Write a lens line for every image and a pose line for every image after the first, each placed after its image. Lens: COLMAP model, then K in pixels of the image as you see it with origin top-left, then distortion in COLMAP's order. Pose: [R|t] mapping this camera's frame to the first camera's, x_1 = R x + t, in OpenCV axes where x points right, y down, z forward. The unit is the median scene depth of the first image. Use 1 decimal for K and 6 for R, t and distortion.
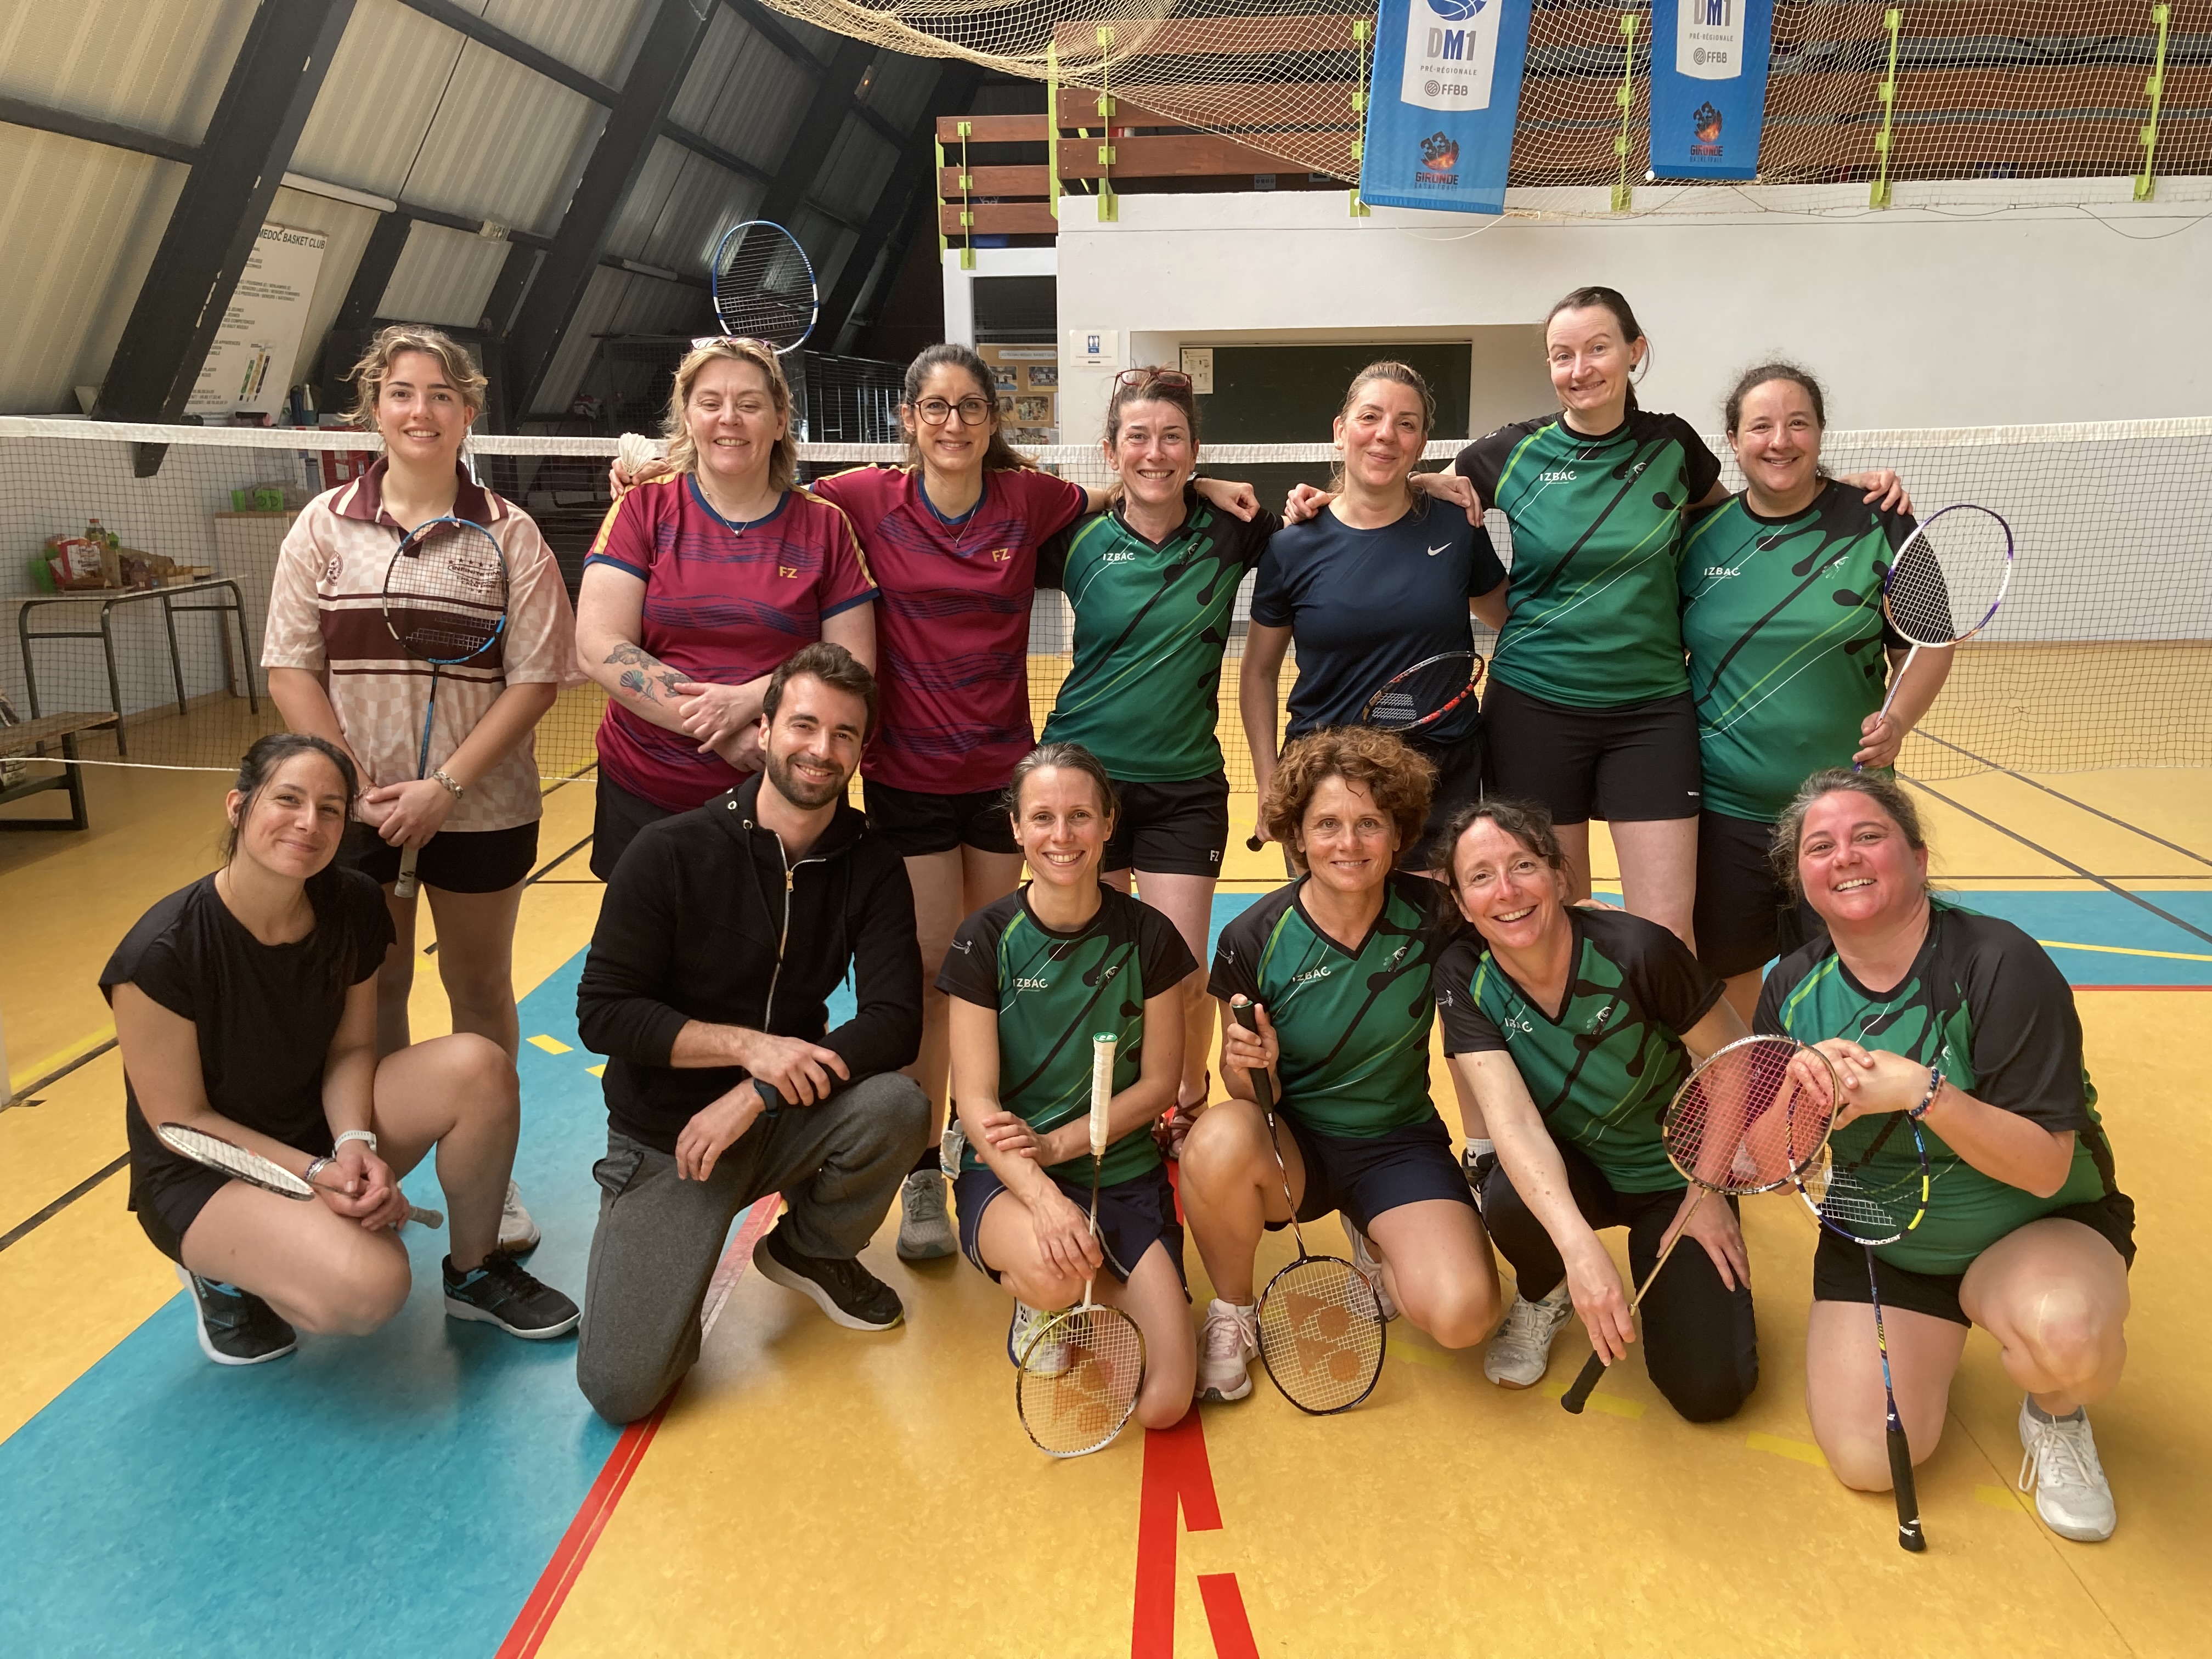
lens RADIAL K [[1842.2, 0, 1130.1], [0, 1842.2, 830.6], [0, 0, 1]] dist [-0.010206, 0.030741]
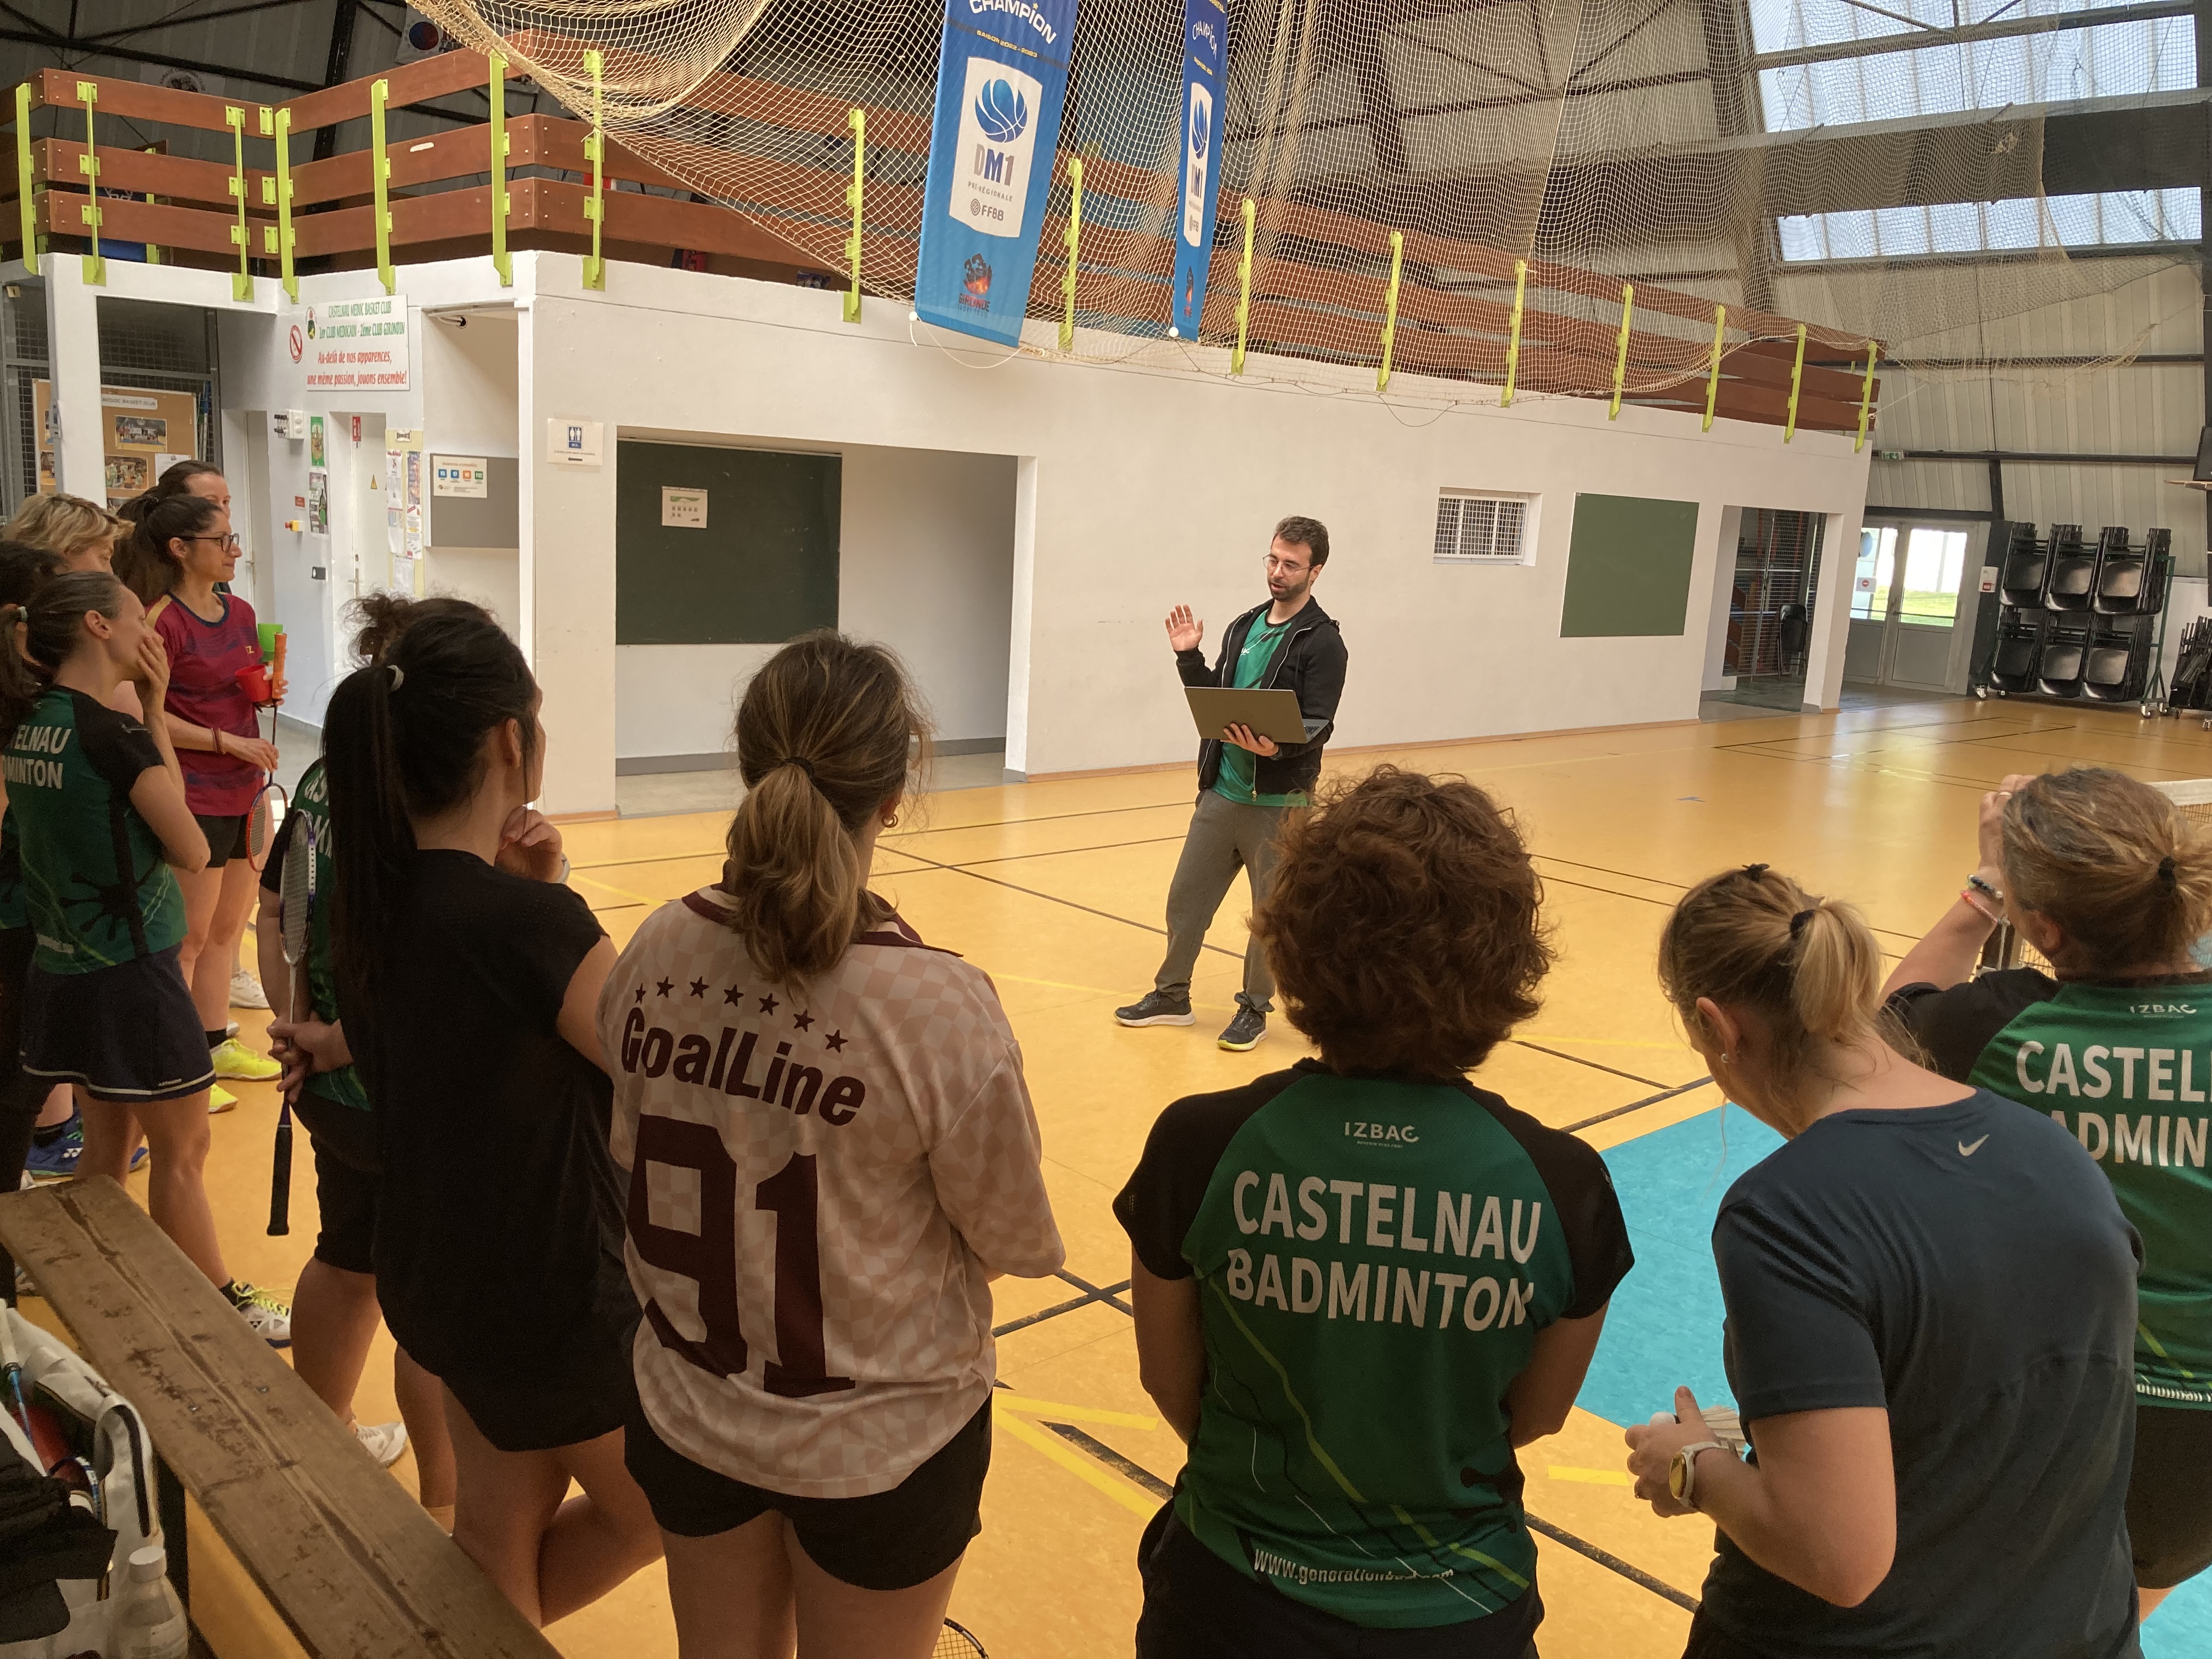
lens RADIAL K [[1842.2, 0, 1130.1], [0, 1842.2, 830.6], [0, 0, 1]] dist [-0.010206, 0.030741]
pose [[0.701308, -0.074270, 0.708979, -0.508119], [0.087393, 0.996013, 0.017891, -0.105789], [-0.707481, 0.049412, 0.705002, 0.325755]]
